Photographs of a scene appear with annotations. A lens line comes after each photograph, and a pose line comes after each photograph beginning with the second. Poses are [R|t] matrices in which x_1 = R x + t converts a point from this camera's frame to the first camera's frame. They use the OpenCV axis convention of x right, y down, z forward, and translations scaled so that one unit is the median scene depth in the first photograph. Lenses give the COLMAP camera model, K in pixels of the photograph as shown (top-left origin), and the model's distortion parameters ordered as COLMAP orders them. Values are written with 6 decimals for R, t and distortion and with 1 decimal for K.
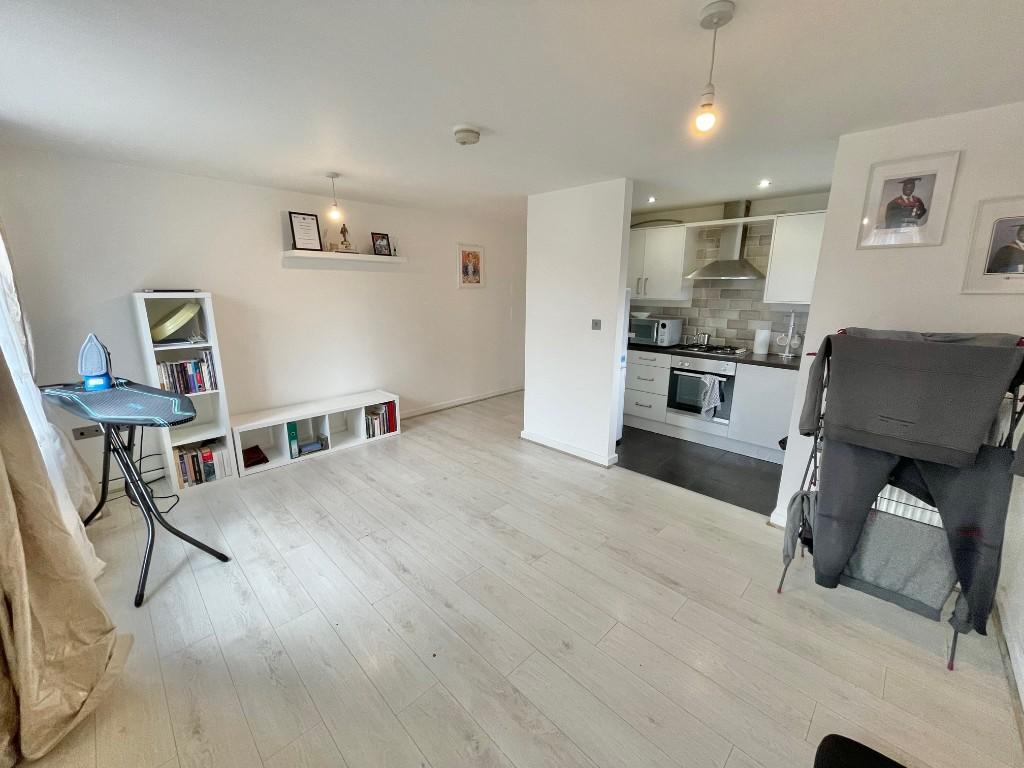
lens RADIAL K [[408.7, 0, 510.7], [0, 408.7, 378.0], [0, 0, 1]] dist [-0.000126, 0.000028]
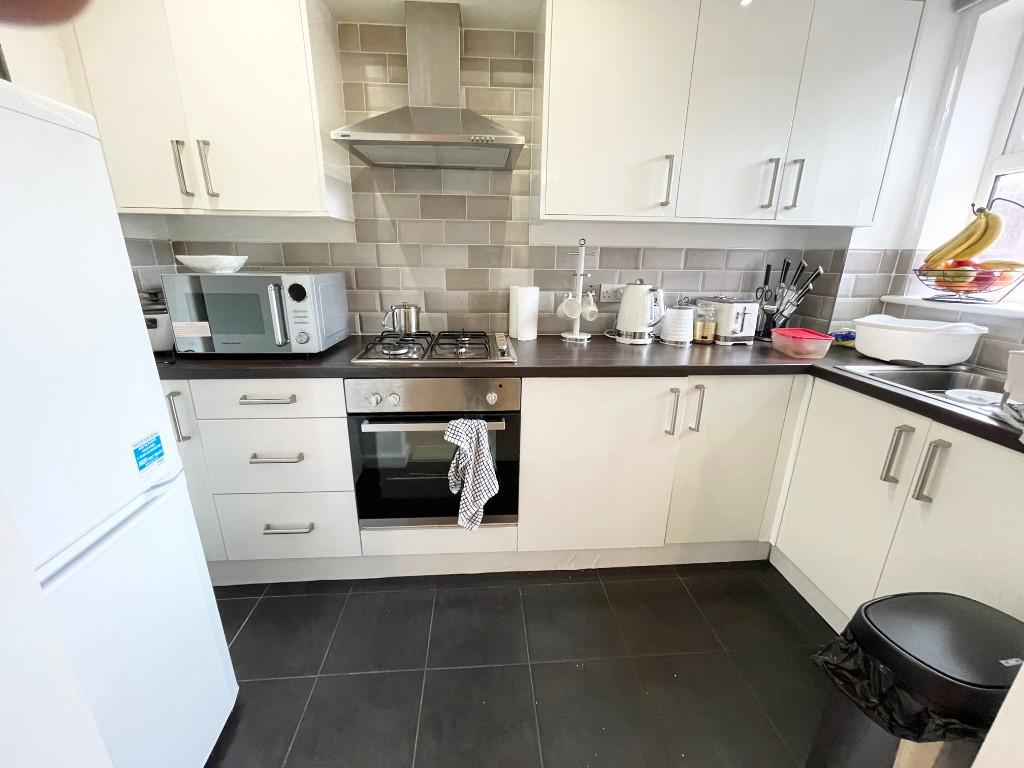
lens RADIAL K [[408.7, 0, 510.7], [0, 408.7, 378.0], [0, 0, 1]] dist [-0.000126, 0.000028]
pose [[0.659824, -0.213237, 0.720529, 0.408231], [0.154702, 0.976898, 0.147439, -0.142513], [-0.735322, 0.014184, 0.677569, 1.128668]]
